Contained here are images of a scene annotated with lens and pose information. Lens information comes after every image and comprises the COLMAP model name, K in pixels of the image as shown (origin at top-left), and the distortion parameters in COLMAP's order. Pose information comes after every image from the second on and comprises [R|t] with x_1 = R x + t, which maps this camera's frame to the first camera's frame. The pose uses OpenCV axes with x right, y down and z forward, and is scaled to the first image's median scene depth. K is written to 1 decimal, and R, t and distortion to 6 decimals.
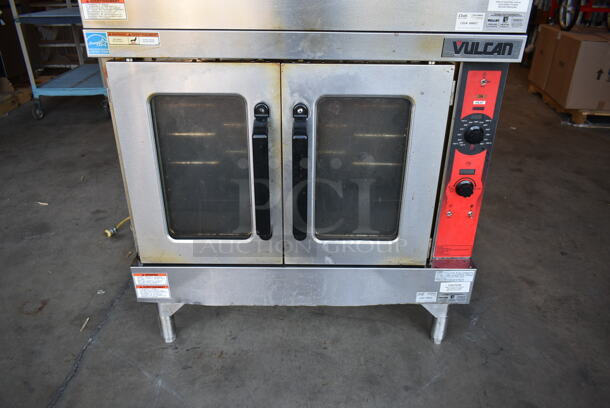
lens RADIAL K [[470.3, 0, 307.2], [0, 470.3, 204.5], [0, 0, 1]] dist [-0.024395, 0.018502]
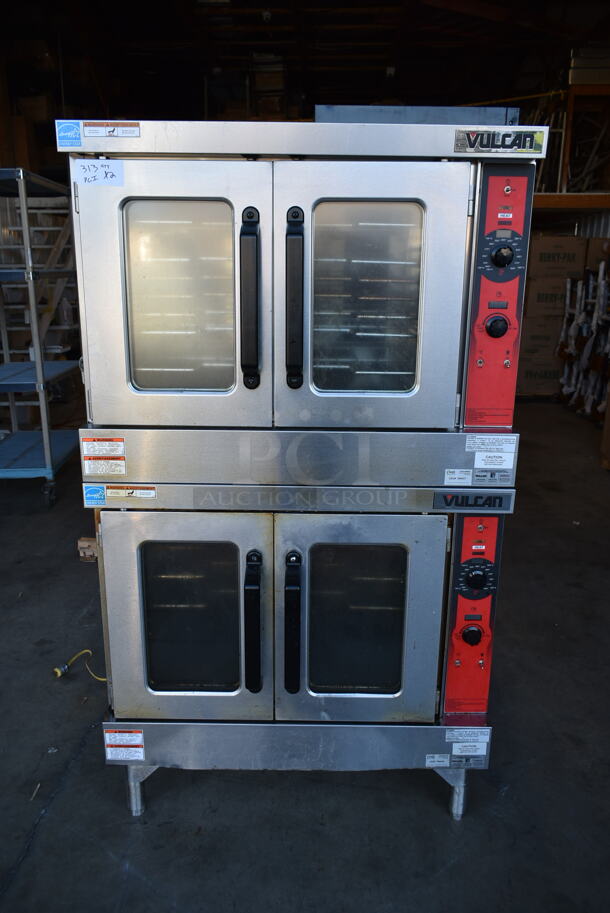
lens RADIAL K [[704.0, 0, 305.7], [0, 704.0, 453.6], [0, 0, 1]] dist [-0.024395, 0.018502]
pose [[0.999959, 0.002617, -0.008685, 0.019488], [-0.004365, 0.978155, -0.207833, -0.090401], [0.007951, 0.207862, 0.978126, -0.401347]]
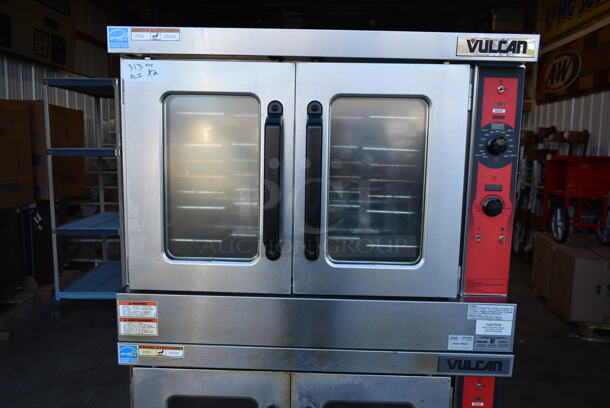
lens RADIAL K [[470.3, 0, 306.6], [0, 470.3, 203.4], [0, 0, 1]] dist [-0.024395, 0.018502]
pose [[0.999624, 0.013744, -0.023737, 0.000560], [-0.021022, 0.939774, -0.341149, -0.239450], [0.017619, 0.341520, 0.939709, -0.133074]]
